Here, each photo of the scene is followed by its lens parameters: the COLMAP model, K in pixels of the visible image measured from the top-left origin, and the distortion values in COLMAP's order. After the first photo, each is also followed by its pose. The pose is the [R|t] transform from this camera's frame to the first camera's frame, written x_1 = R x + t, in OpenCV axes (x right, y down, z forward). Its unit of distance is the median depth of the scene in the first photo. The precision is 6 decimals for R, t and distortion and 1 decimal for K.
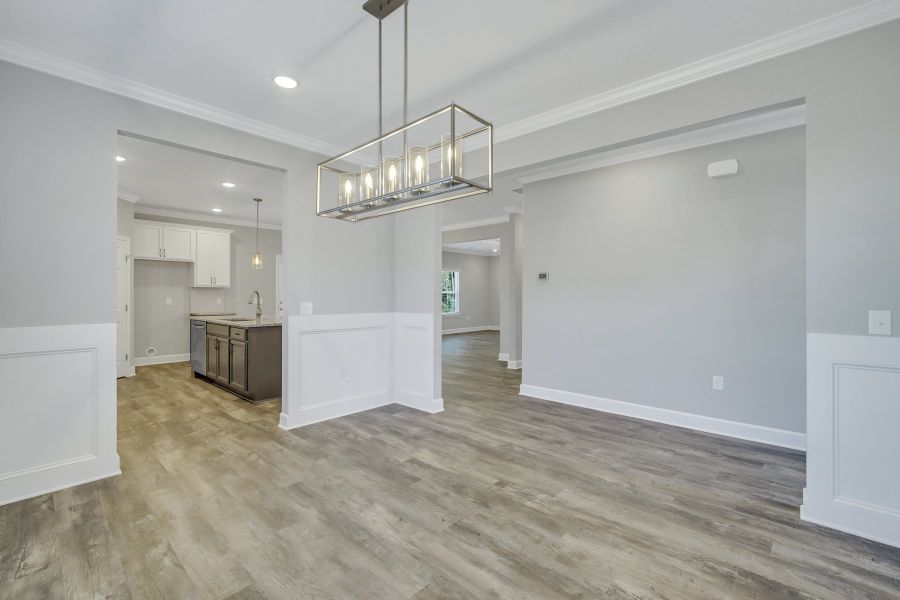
lens RADIAL K [[401.9, 0, 445.9], [0, 401.9, 297.9], [0, 0, 1]] dist [0.020407, 0.000480]
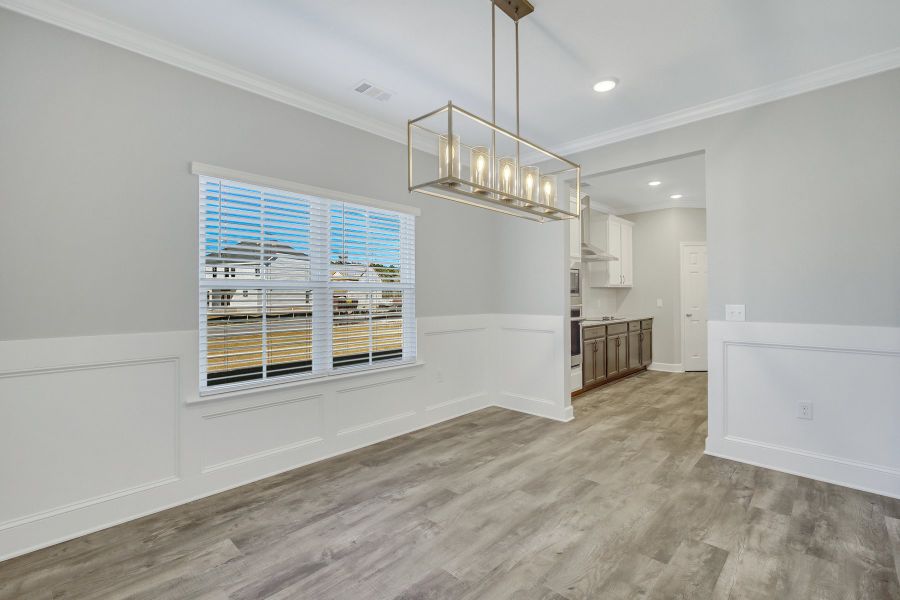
lens RADIAL K [[401.7, 0, 452.3], [0, 401.7, 297.5], [0, 0, 1]] dist [-0.001042, 0.000557]
pose [[-0.009634, 0.001754, -0.999952, 0.592944], [-0.004128, 0.999990, 0.001794, -0.002908], [0.999945, 0.004146, -0.009626, 0.608502]]
